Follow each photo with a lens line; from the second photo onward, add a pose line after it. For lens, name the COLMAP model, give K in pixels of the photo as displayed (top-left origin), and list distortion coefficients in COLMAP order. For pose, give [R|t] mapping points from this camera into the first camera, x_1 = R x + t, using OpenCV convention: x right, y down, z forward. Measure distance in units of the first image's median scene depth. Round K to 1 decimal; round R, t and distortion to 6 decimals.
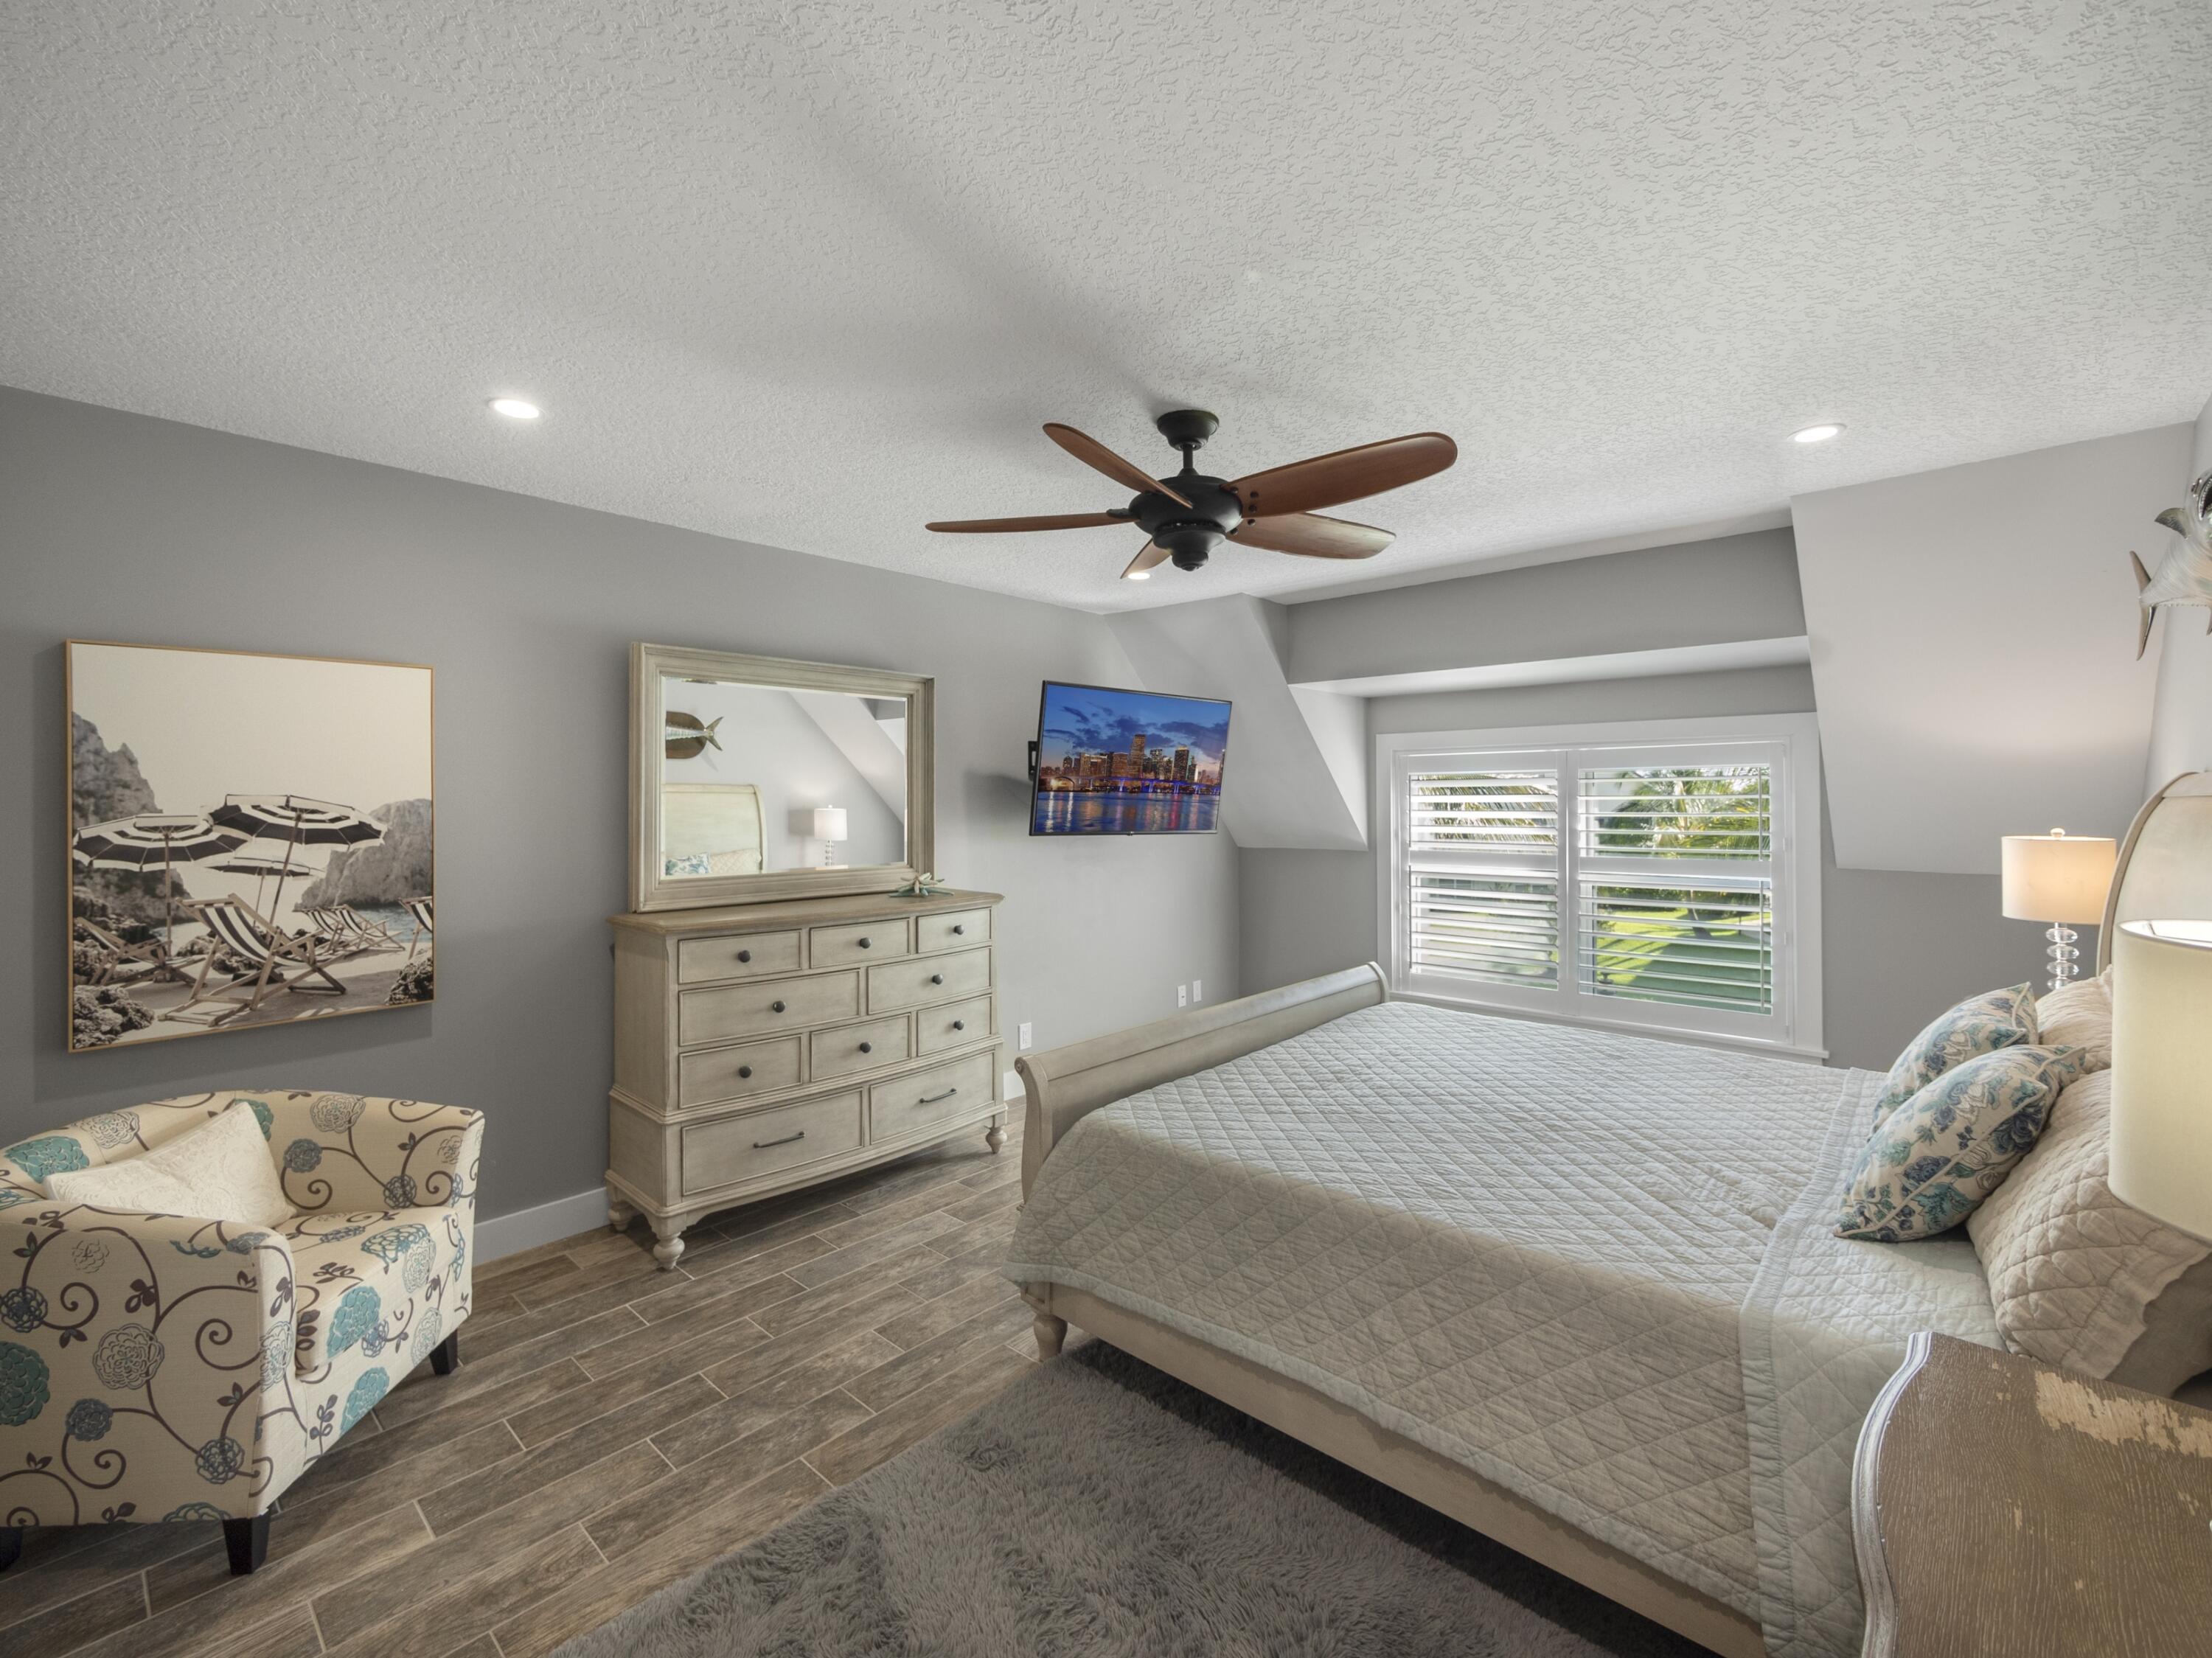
lens RADIAL K [[947.0, 0, 1086.2], [0, 947.0, 814.9], [0, 0, 1]] dist [-0.006916, 0.000398]
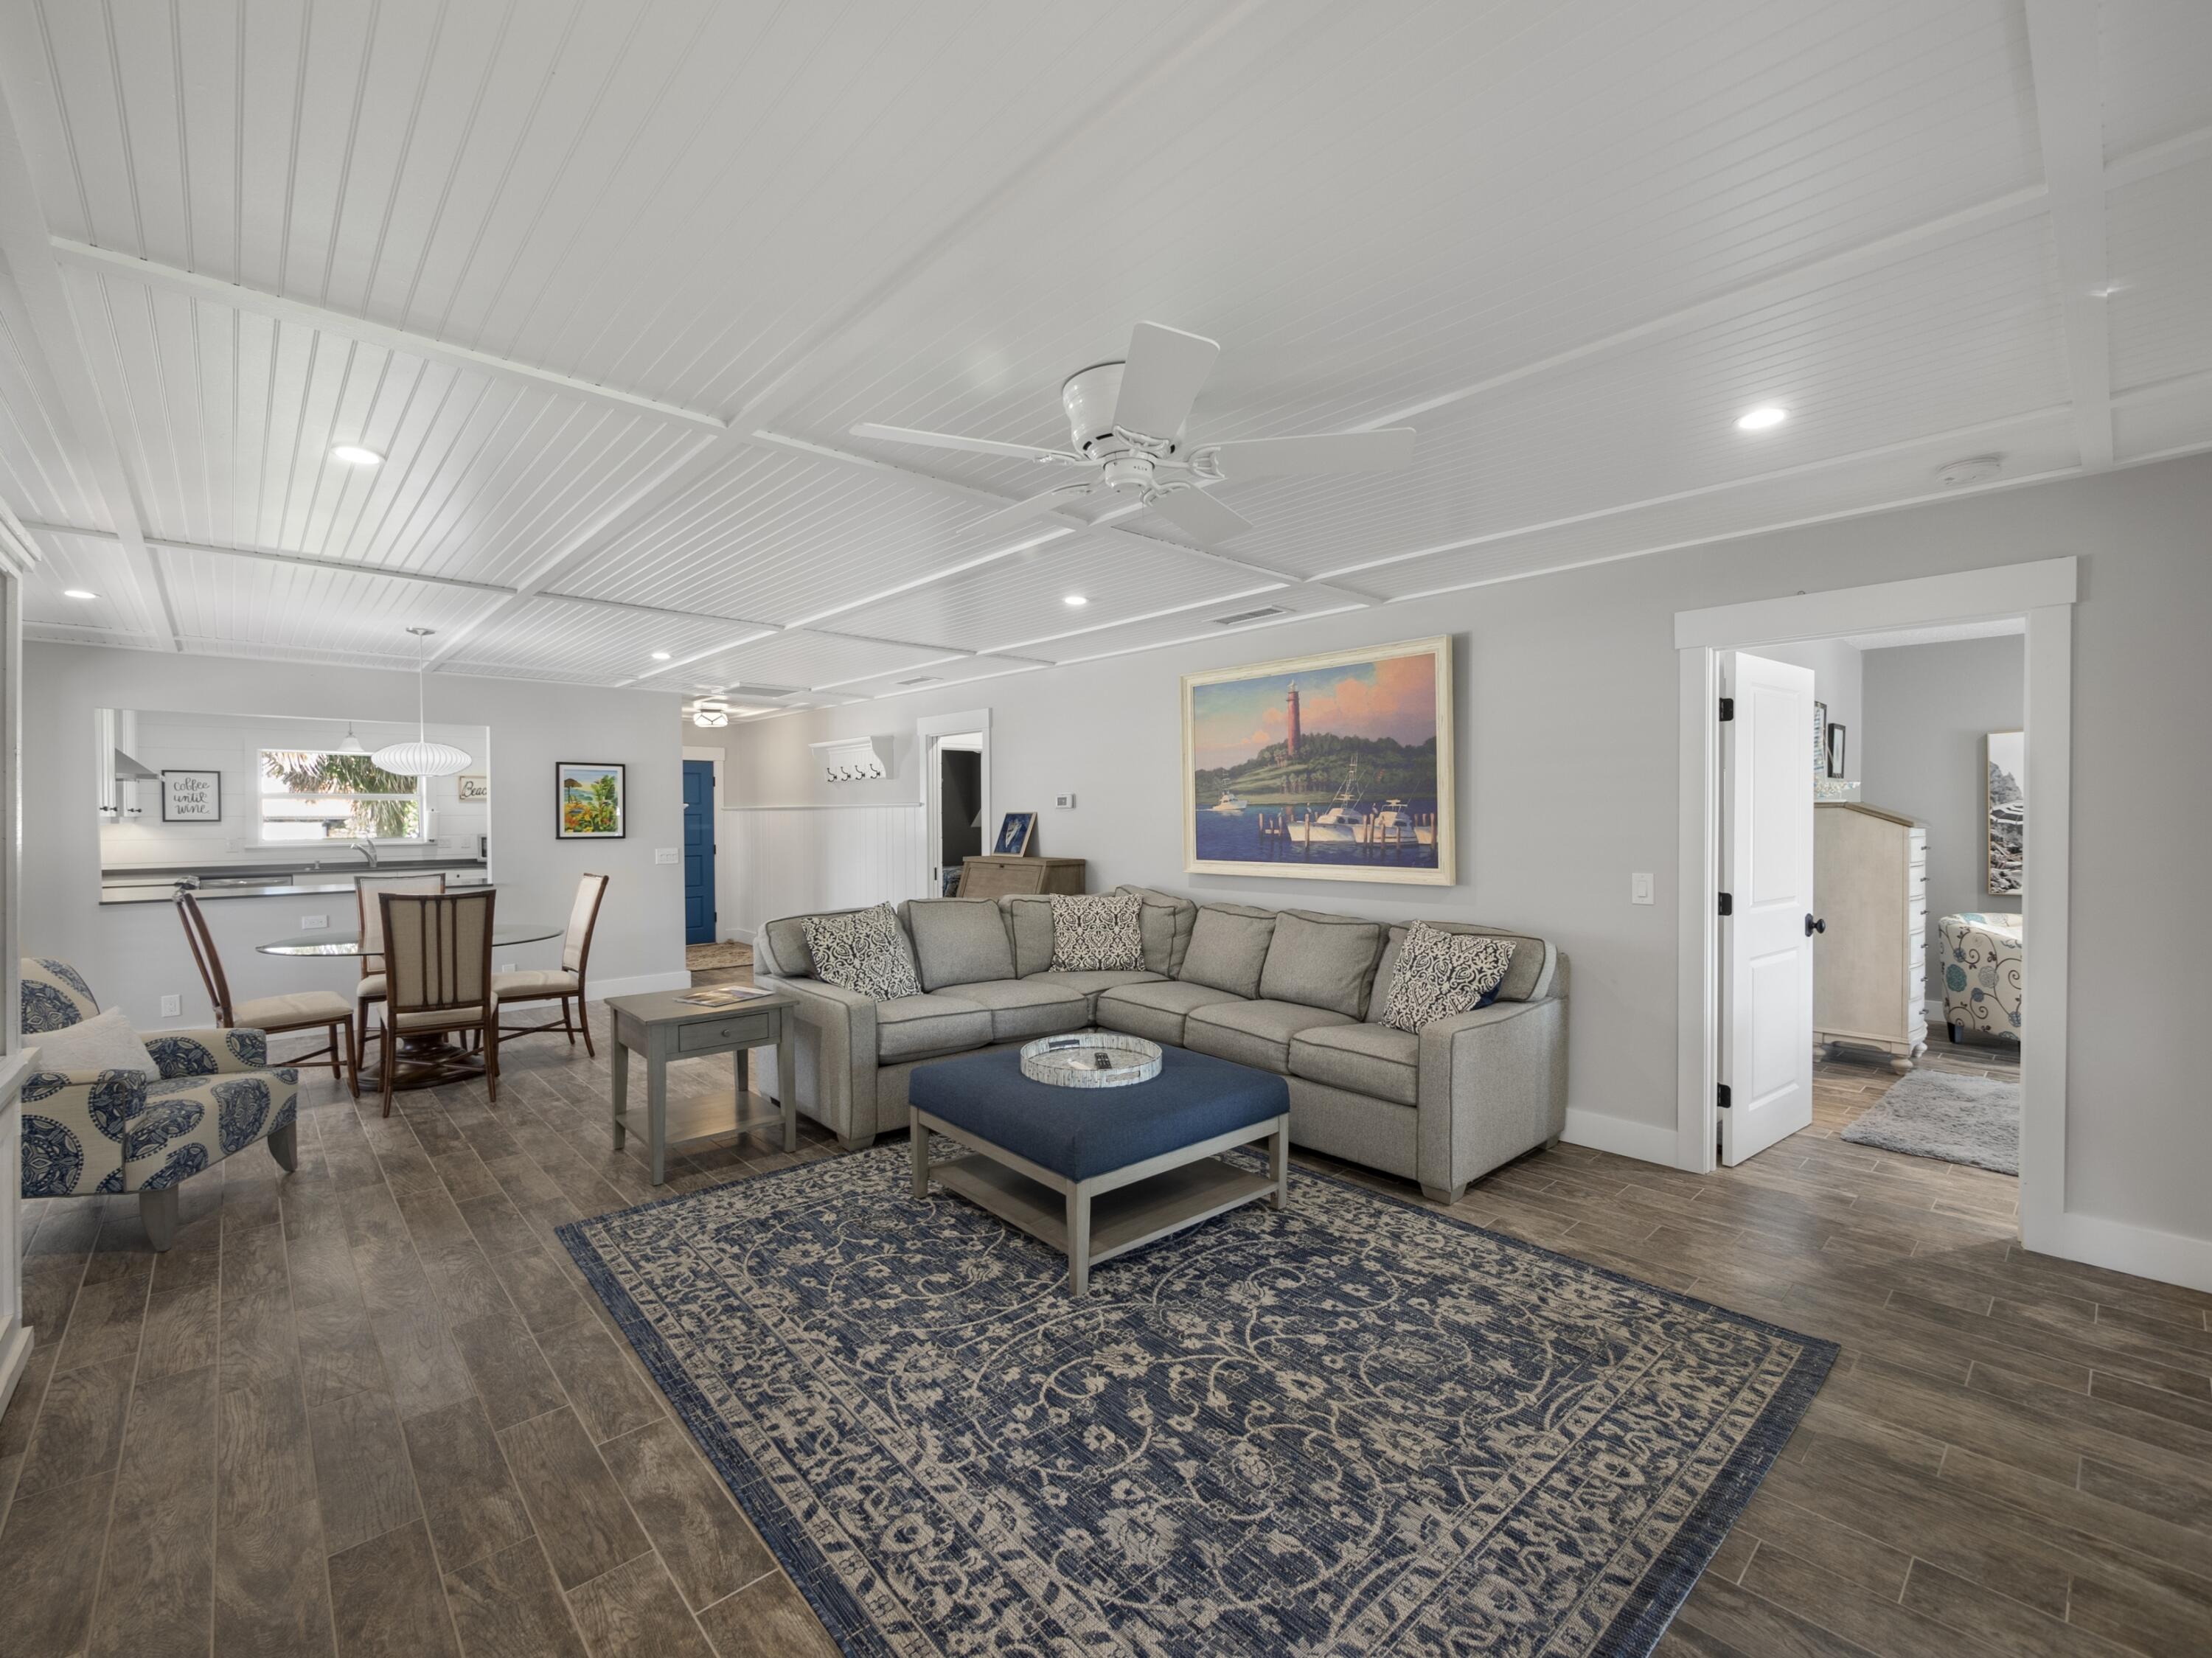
lens RADIAL K [[947.0, 0, 1086.2], [0, 947.0, 814.9], [0, 0, 1]] dist [-0.006916, 0.000398]
pose [[-0.091312, 0.006506, -0.995801, 1.972126], [0.008664, 0.999946, 0.005739, 0.001237], [0.995785, -0.008103, -0.091363, -1.411854]]
